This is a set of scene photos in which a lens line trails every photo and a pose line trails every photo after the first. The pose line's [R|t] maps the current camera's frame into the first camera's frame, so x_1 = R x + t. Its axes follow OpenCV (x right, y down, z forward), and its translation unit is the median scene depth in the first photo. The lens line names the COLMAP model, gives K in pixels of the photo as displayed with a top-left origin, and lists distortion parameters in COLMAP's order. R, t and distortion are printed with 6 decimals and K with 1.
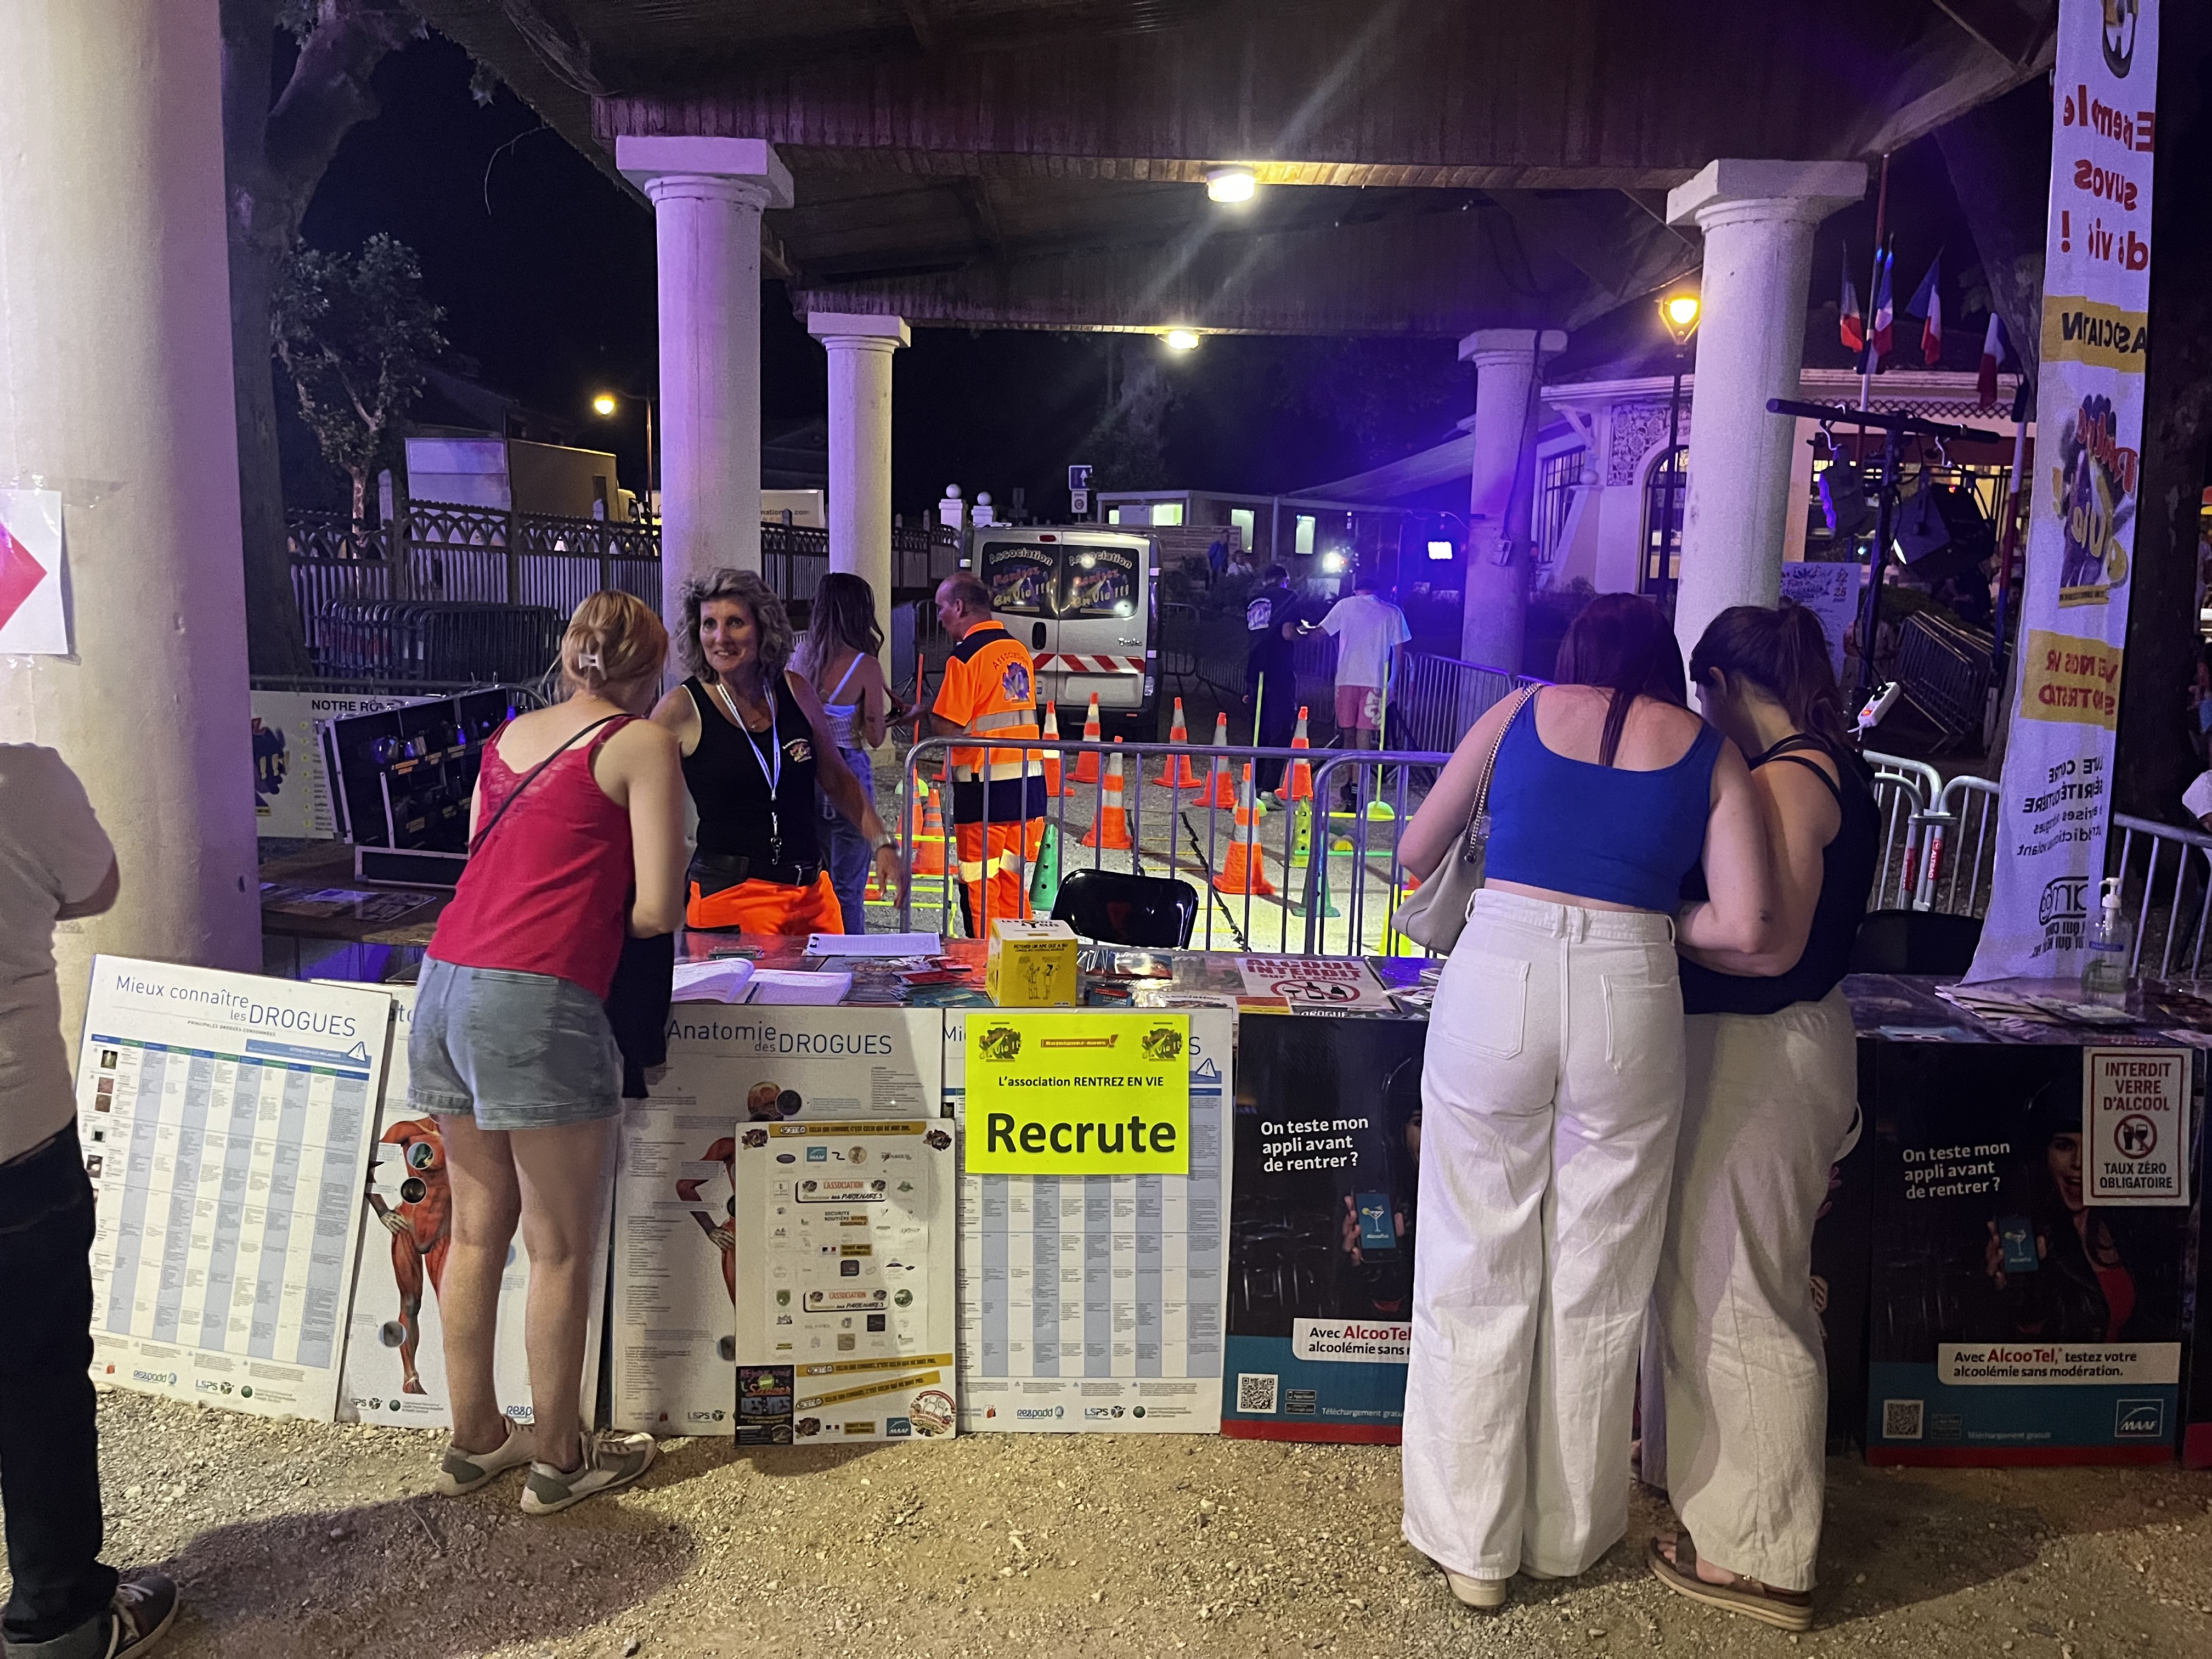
lens RADIAL K [[1691.2, 0, 1110.1], [0, 1691.2, 836.3], [0, 0, 1]] dist [0.071801, -0.092761]
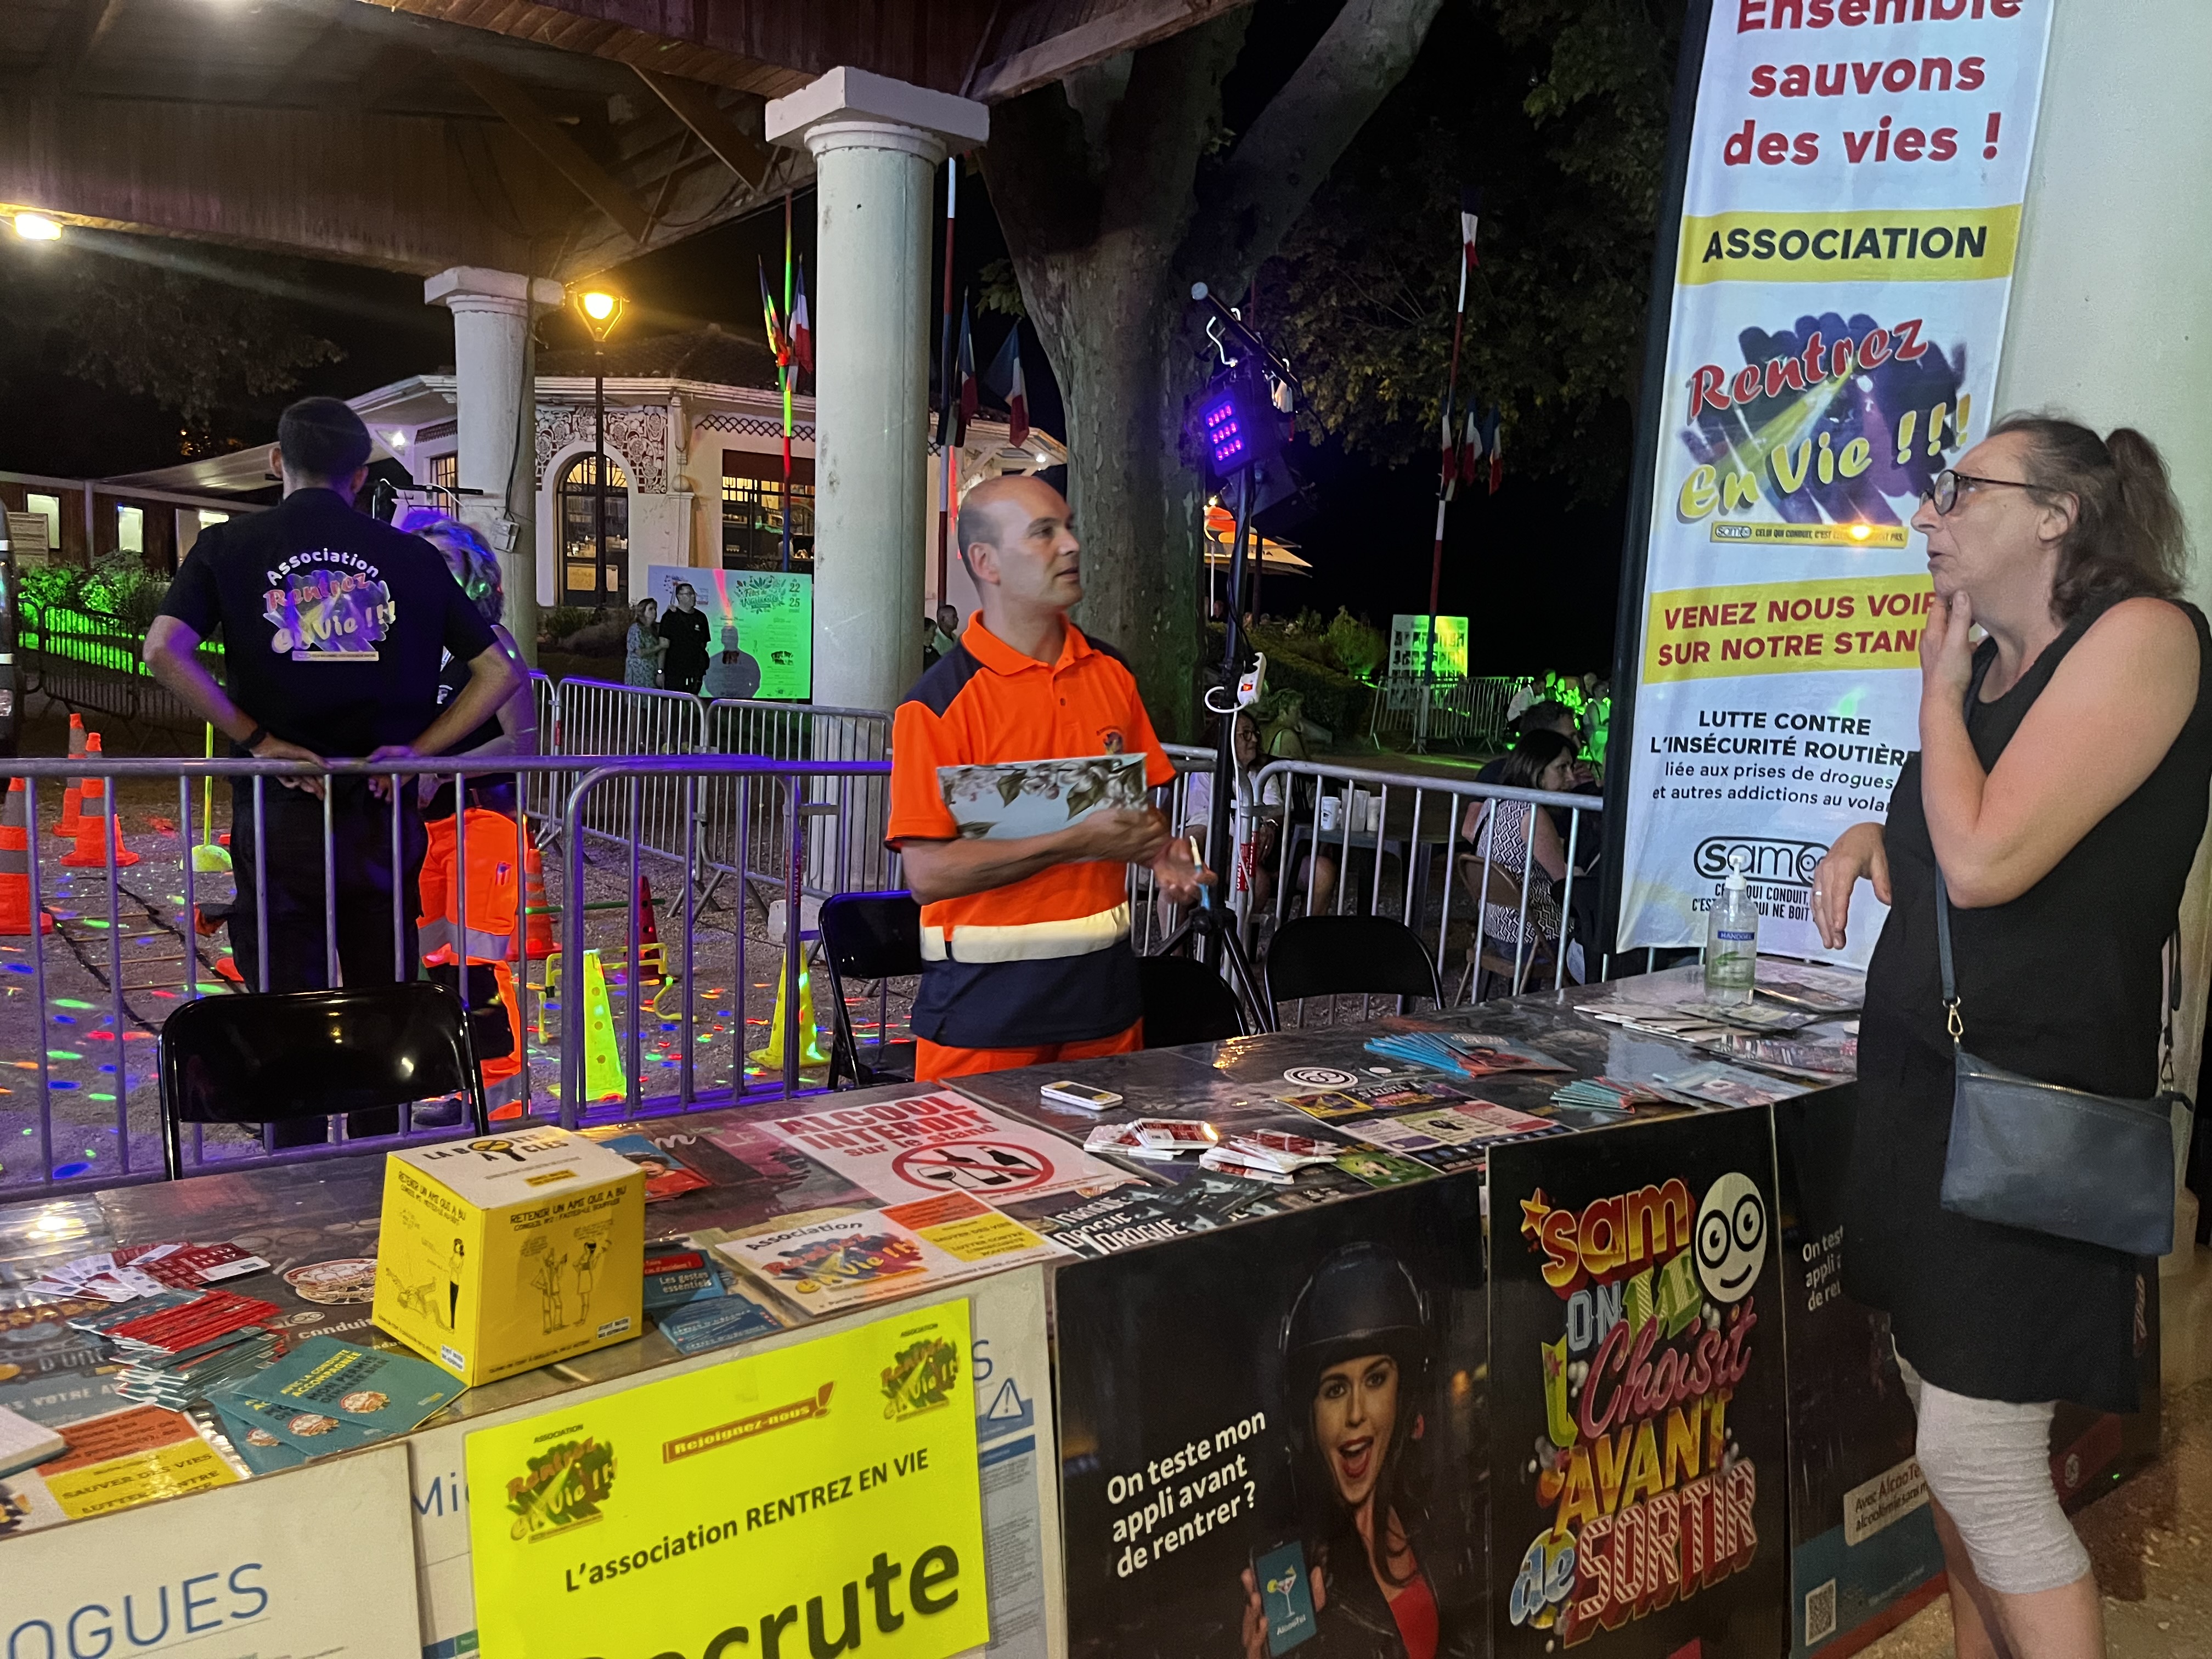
lens RADIAL K [[1687.7, 0, 1125.8], [0, 1687.7, 833.3], [0, 0, 1]] dist [0.070752, -0.091973]
pose [[0.794148, -0.067319, 0.603985, -0.076548], [0.076207, 0.997032, 0.010927, -0.008673], [-0.602928, 0.037351, 0.796921, 0.243370]]
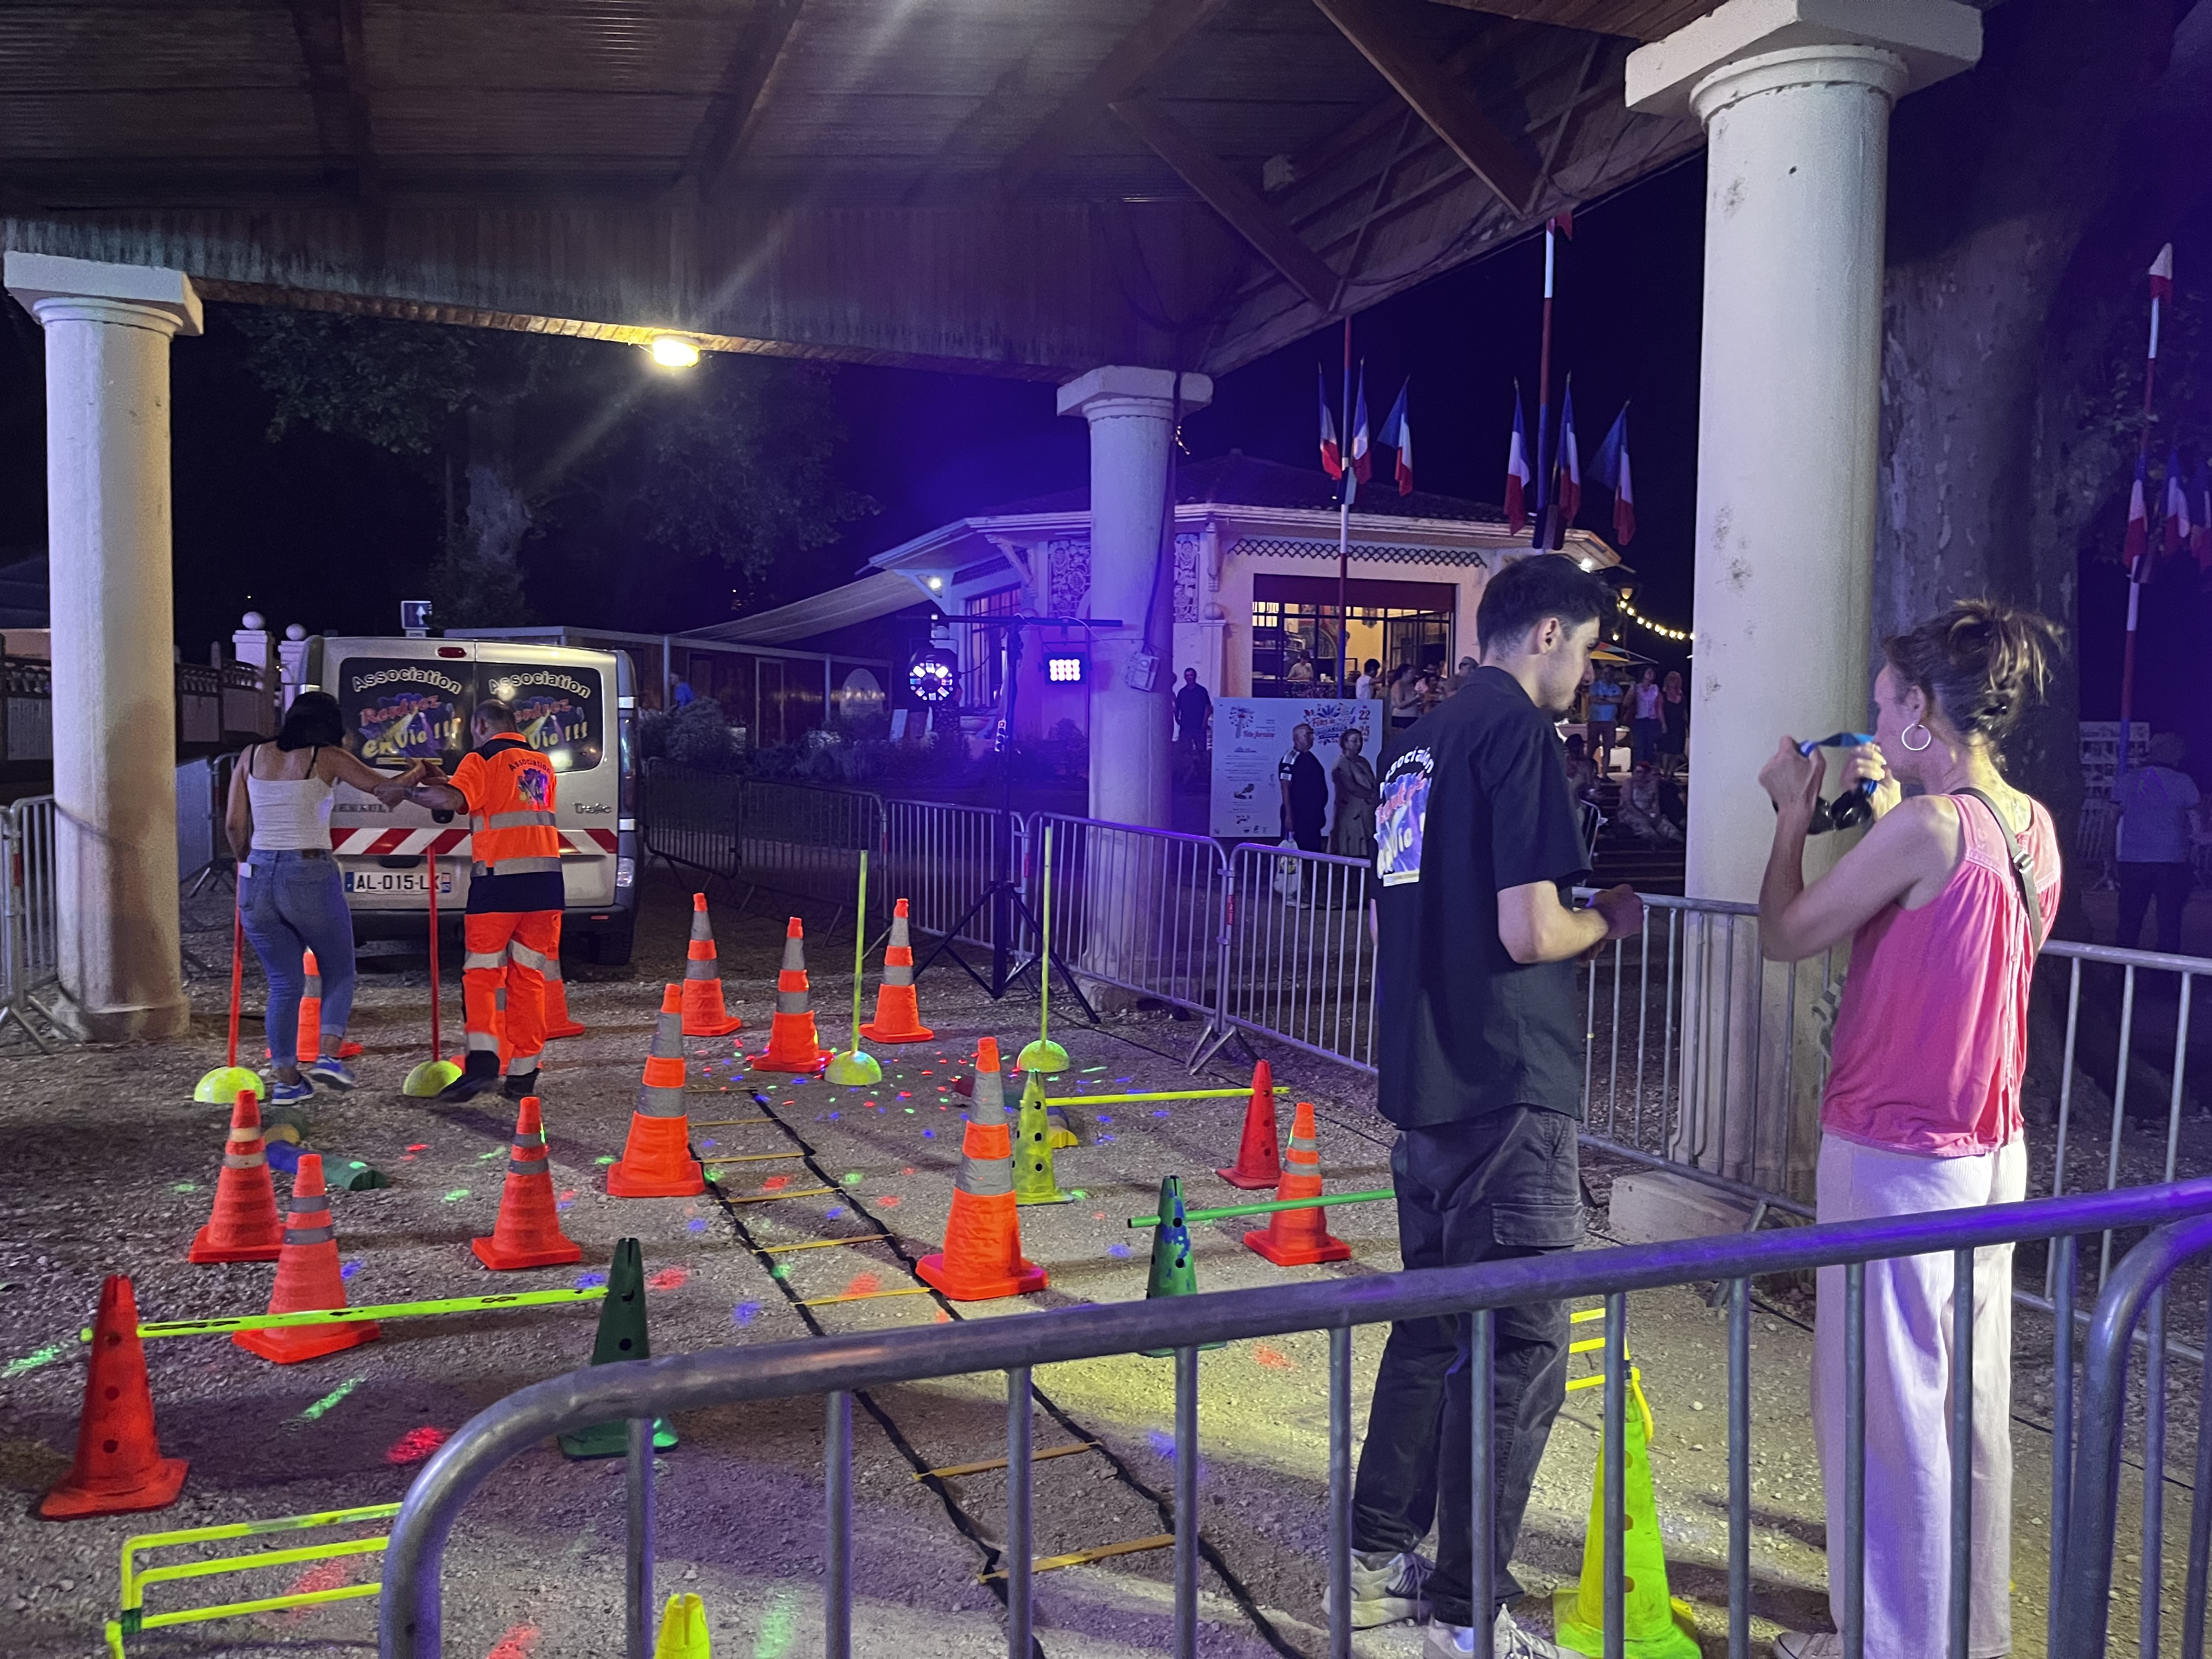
lens RADIAL K [[1687.7, 0, 1125.8], [0, 1687.7, 833.3], [0, 0, 1]] dist [0.070752, -0.091973]
pose [[0.926122, -0.035600, 0.375540, -0.082858], [0.069687, 0.994548, -0.077576, -0.071924], [-0.370731, 0.098015, 0.923554, 0.575032]]
